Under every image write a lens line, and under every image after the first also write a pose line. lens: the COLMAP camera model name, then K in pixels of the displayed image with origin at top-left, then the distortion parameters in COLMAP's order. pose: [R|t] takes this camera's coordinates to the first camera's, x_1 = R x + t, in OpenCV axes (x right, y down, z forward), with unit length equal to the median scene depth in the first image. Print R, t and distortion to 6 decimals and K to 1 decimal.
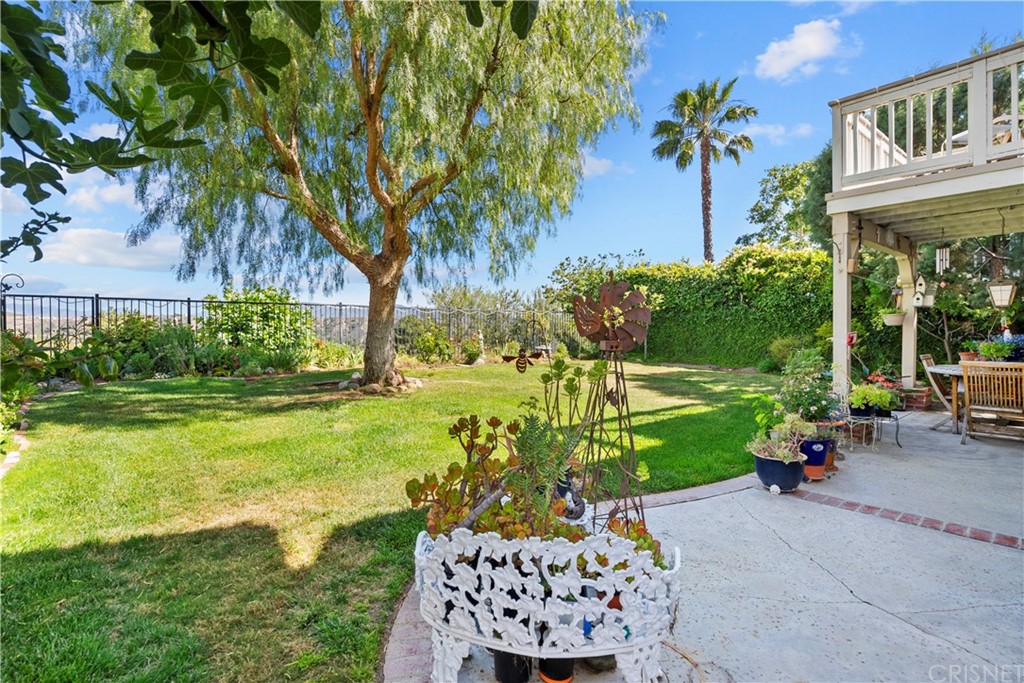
lens RADIAL K [[474.0, 0, 499.7], [0, 474.0, 335.2], [0, 0, 1]] dist [0.001797, -0.000166]
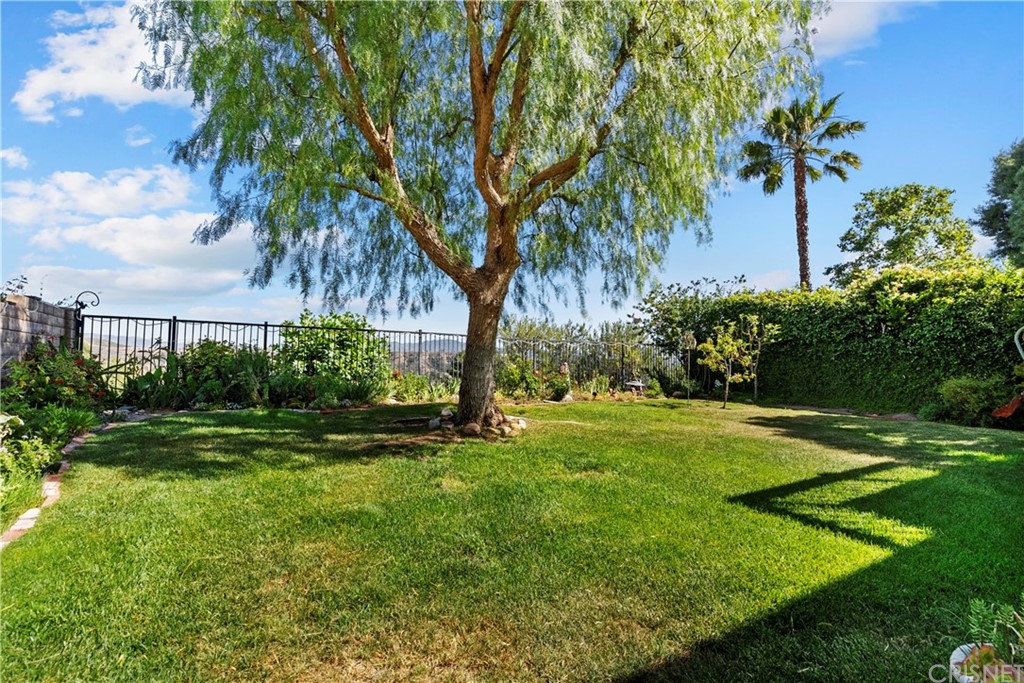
lens RADIAL K [[474.0, 0, 499.7], [0, 474.0, 335.2], [0, 0, 1]] dist [0.001797, -0.000166]
pose [[0.992708, 0.007772, -0.120289, -0.084432], [-0.016677, 0.997177, -0.073206, 0.007104], [0.119381, 0.074679, 0.990036, 0.129581]]
